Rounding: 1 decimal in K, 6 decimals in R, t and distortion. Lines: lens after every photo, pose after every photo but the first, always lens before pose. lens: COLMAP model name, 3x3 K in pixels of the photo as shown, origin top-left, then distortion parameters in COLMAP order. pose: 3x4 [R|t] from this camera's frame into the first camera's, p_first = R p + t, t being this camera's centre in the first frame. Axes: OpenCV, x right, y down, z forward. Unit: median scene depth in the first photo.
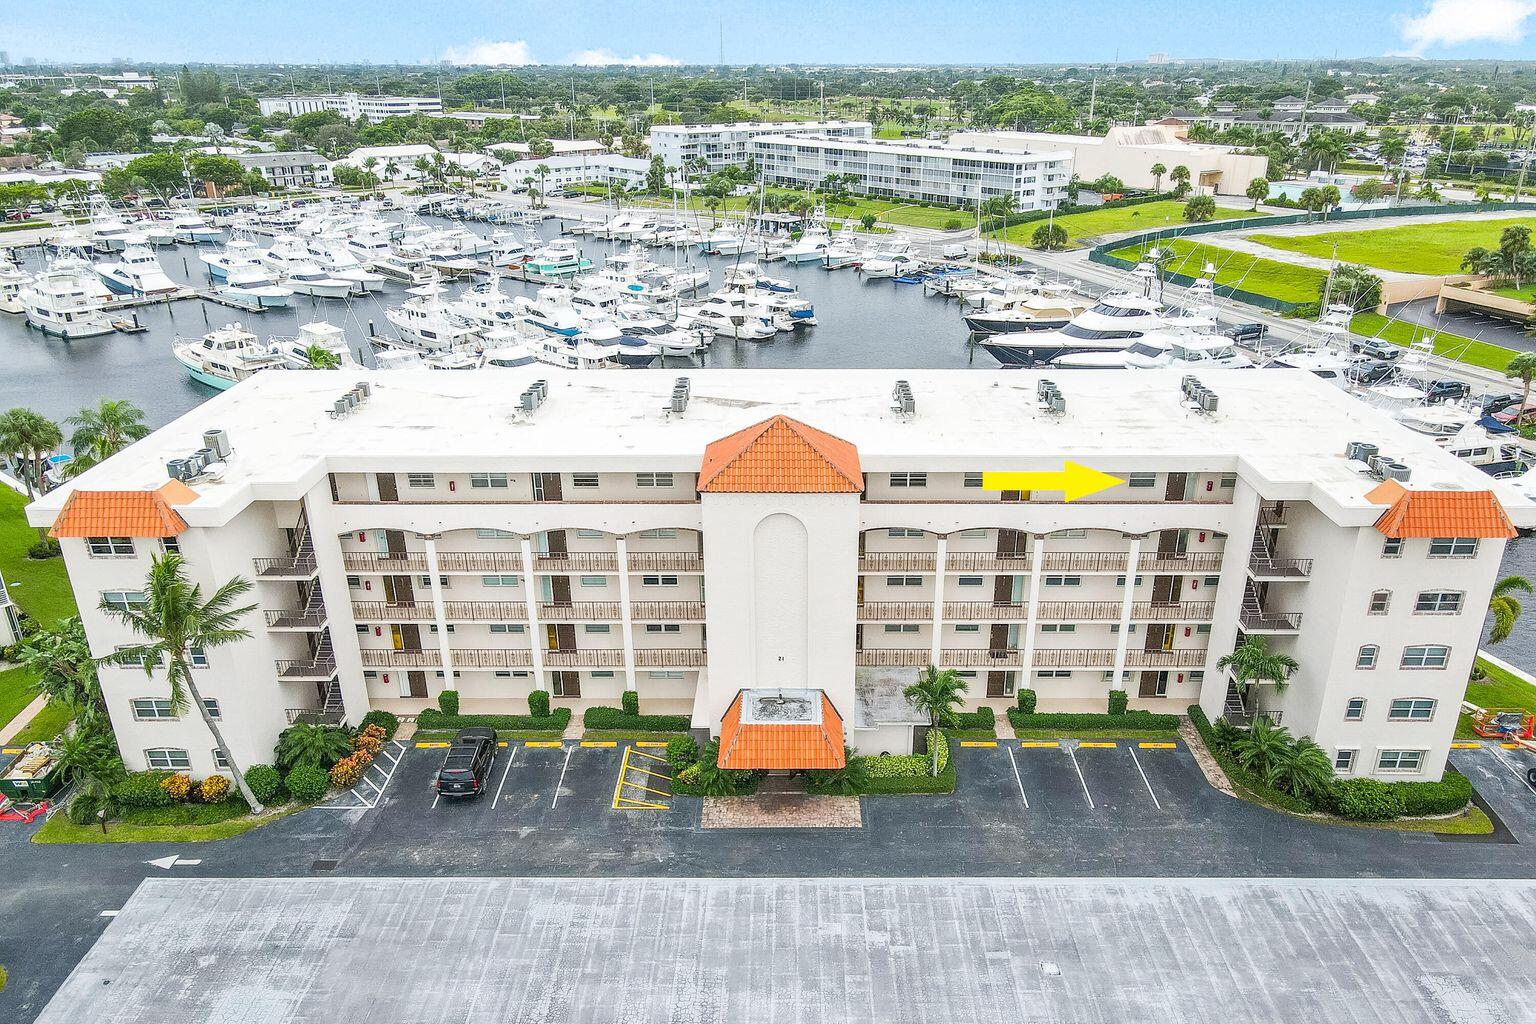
lens RADIAL K [[1110.7, 0, 786.6], [0, 1110.7, 541.6], [0, 0, 1]] dist [0.009407, 0.010344]
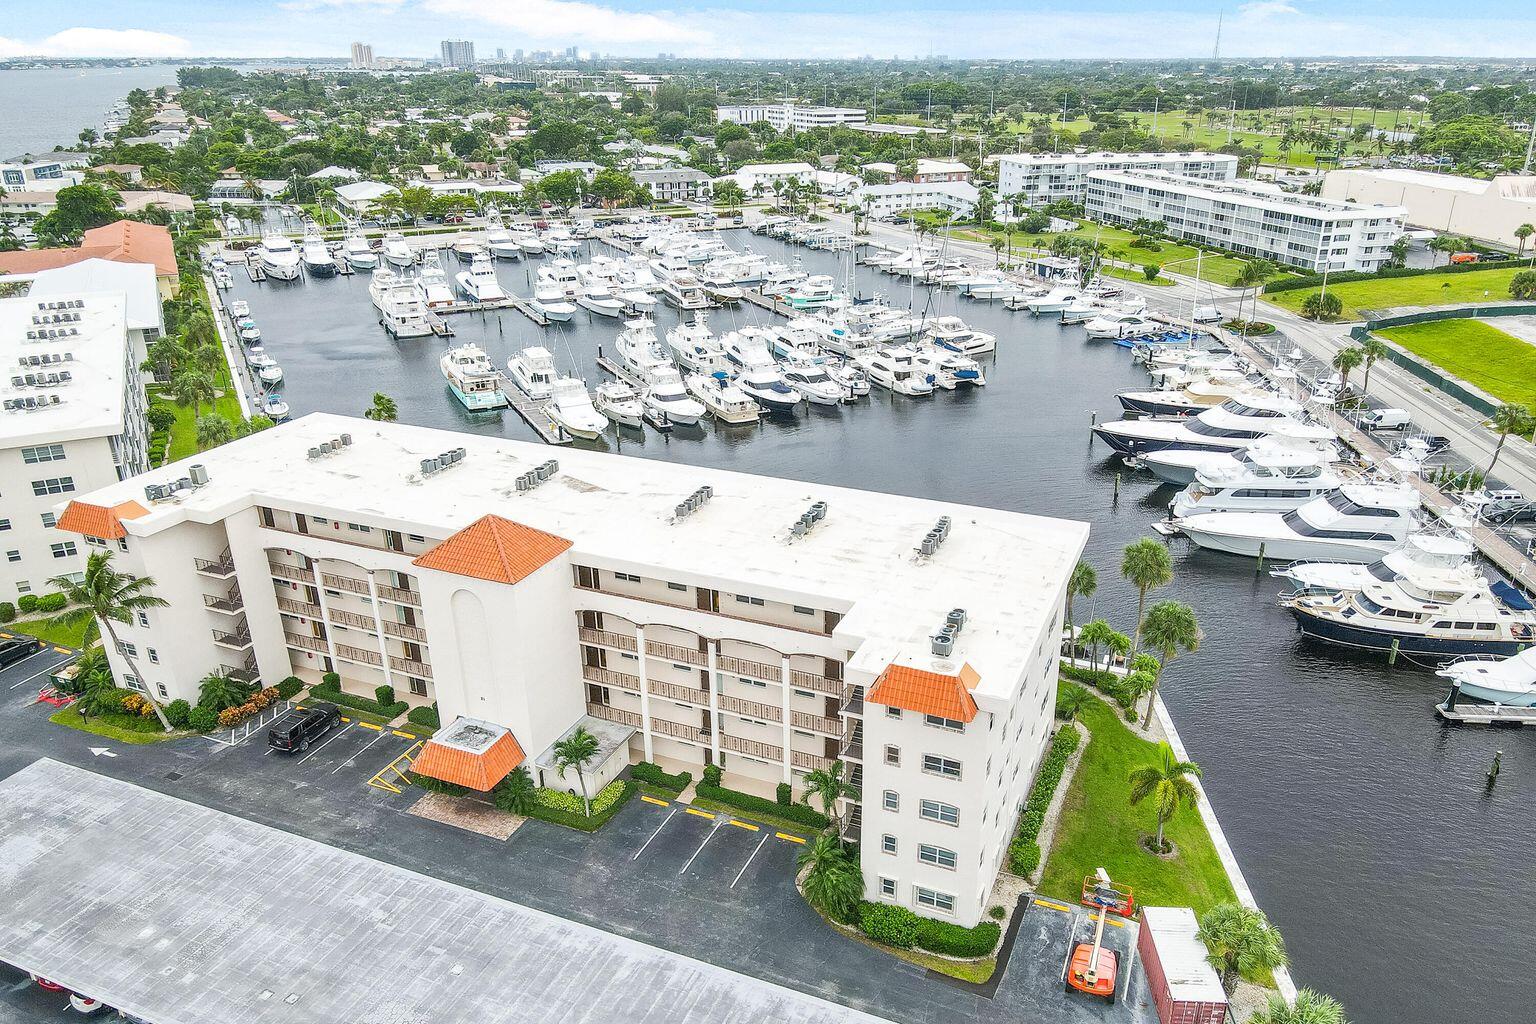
lens RADIAL K [[1110.7, 0, 786.6], [0, 1110.7, 541.6], [0, 0, 1]] dist [0.009407, 0.010344]
pose [[0.926505, 0.150047, -0.345071, 0.173181], [-0.149925, 0.988323, 0.027207, -0.038099], [0.345124, 0.026527, 0.938182, -0.022049]]
